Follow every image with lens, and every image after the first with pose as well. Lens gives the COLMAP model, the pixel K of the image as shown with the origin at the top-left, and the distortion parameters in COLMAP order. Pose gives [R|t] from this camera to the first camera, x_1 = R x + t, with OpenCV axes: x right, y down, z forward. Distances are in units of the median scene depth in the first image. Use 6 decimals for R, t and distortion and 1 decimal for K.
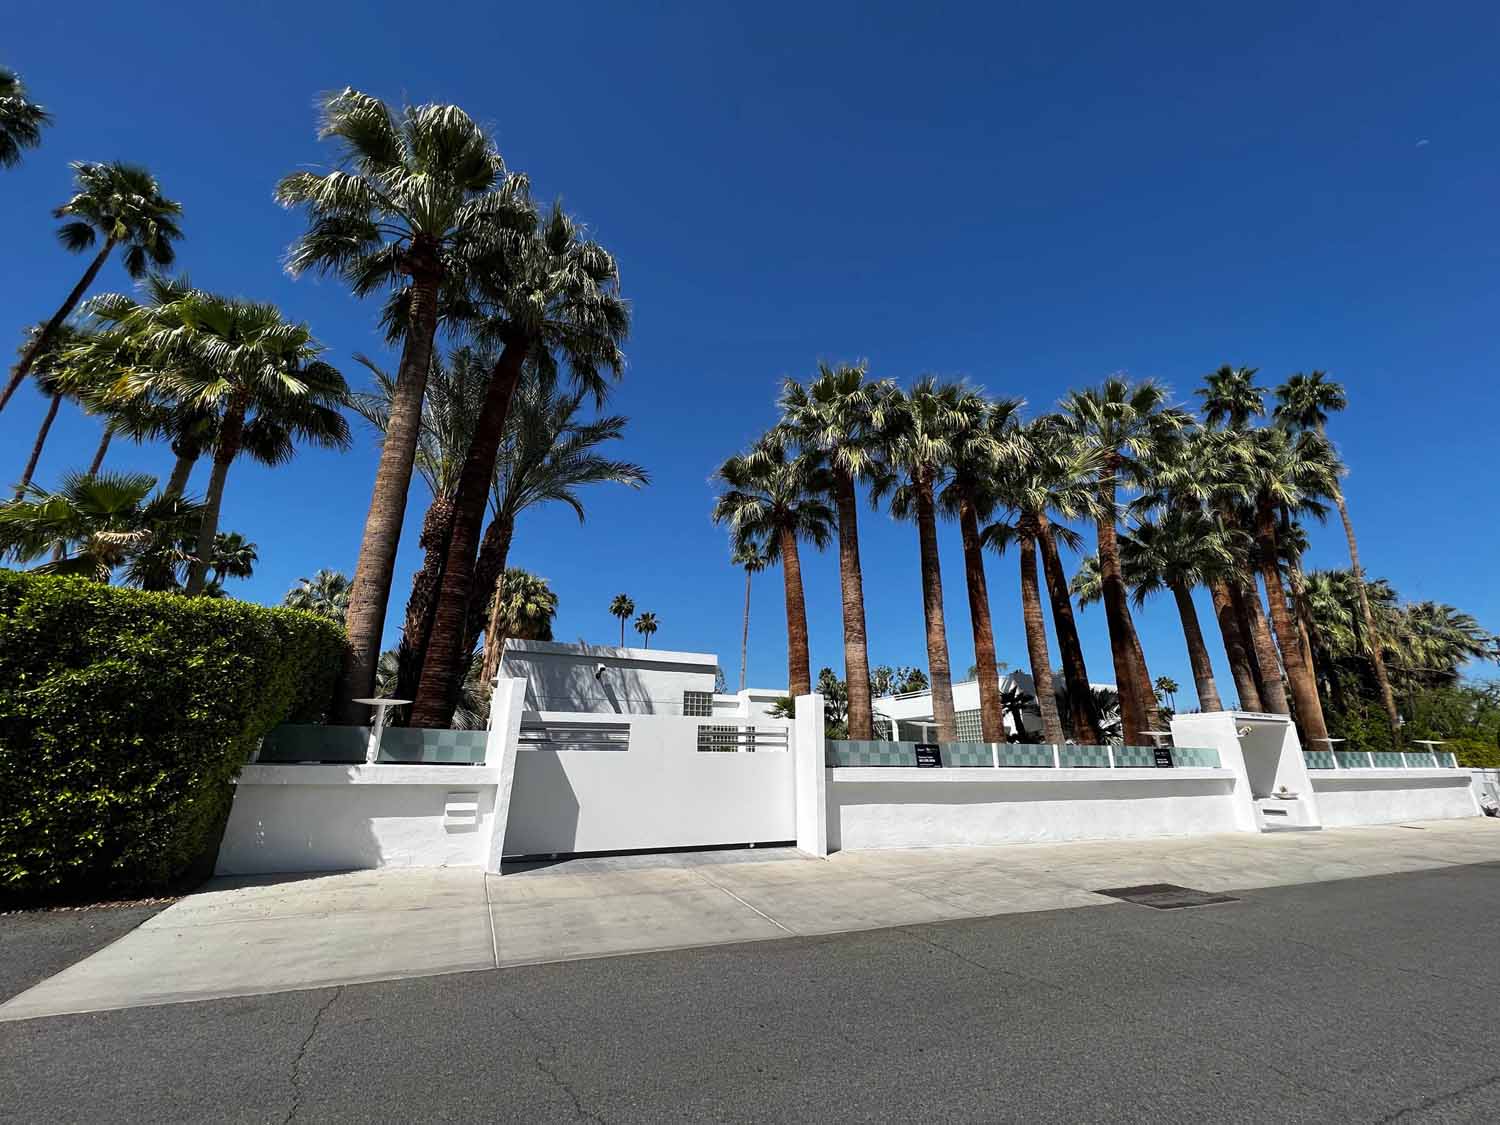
lens RADIAL K [[604.5, 0, 750.0], [0, 604.5, 562.5], [0, 0, 1]] dist [0.002069, 0.000015]
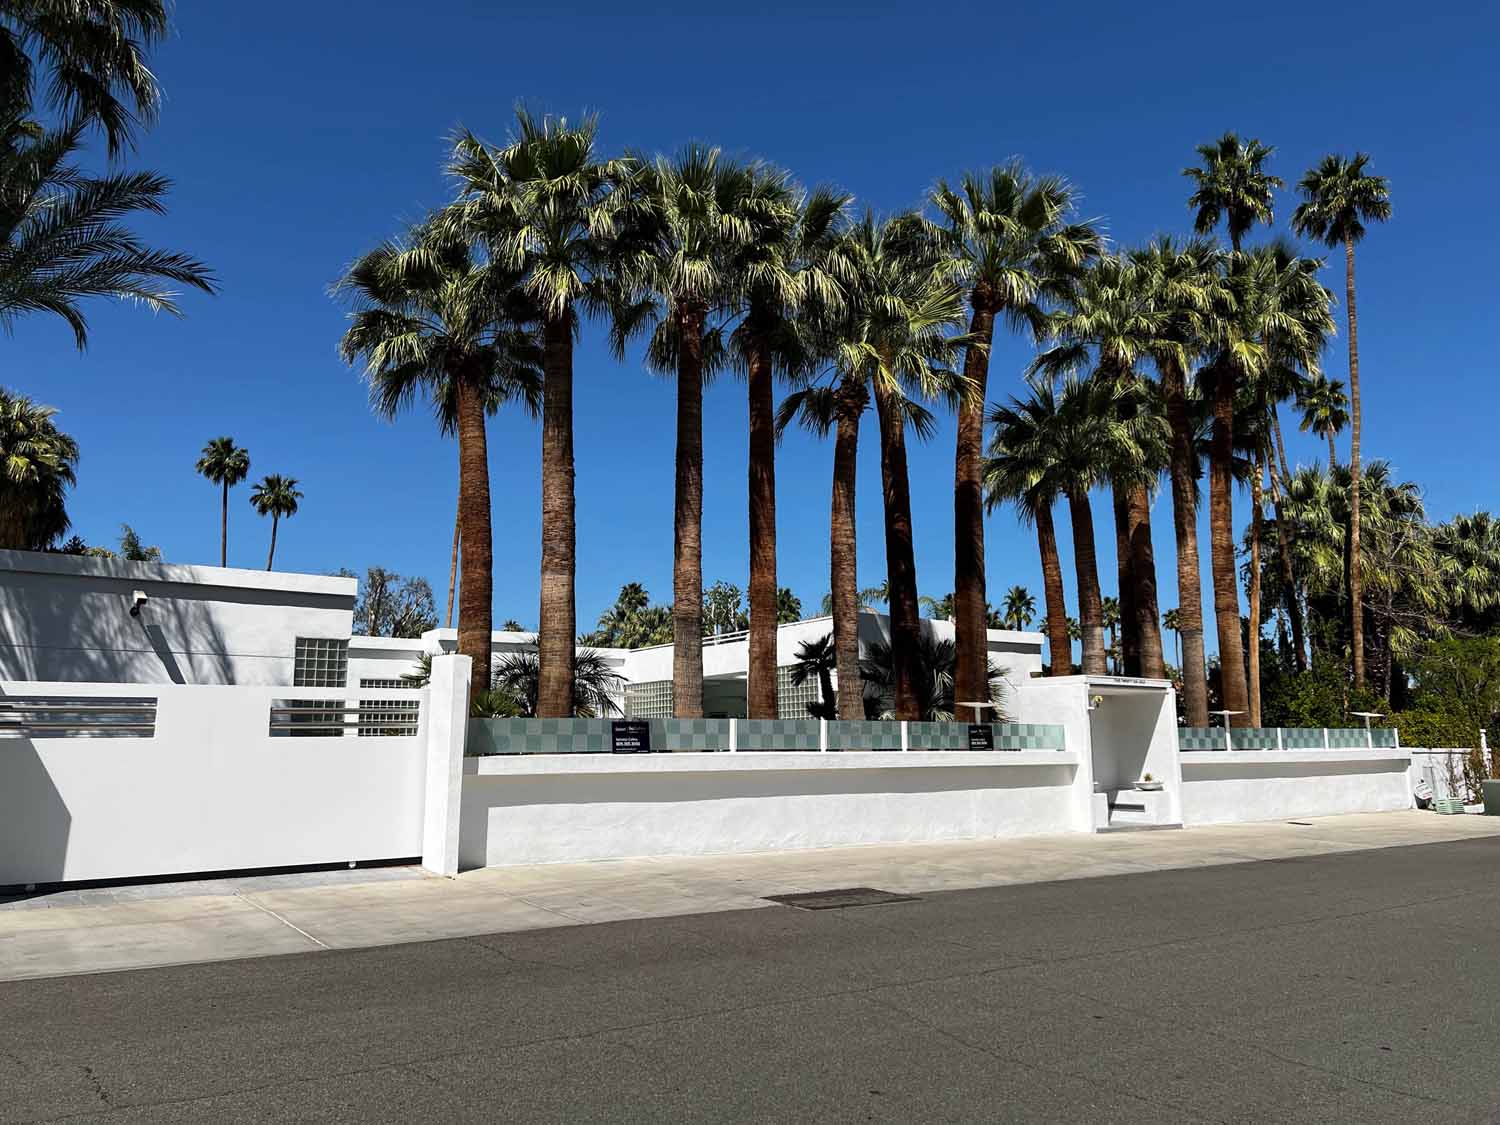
lens RADIAL K [[1131.5, 0, 750.0], [0, 1131.5, 562.5], [0, 0, 1]] dist [0.088798, -0.117259]
pose [[0.977774, 0.023751, 0.208311, 0.105995], [-0.056321, 0.986797, 0.151851, -0.066803], [-0.201954, -0.160209, 0.966203, -0.201713]]
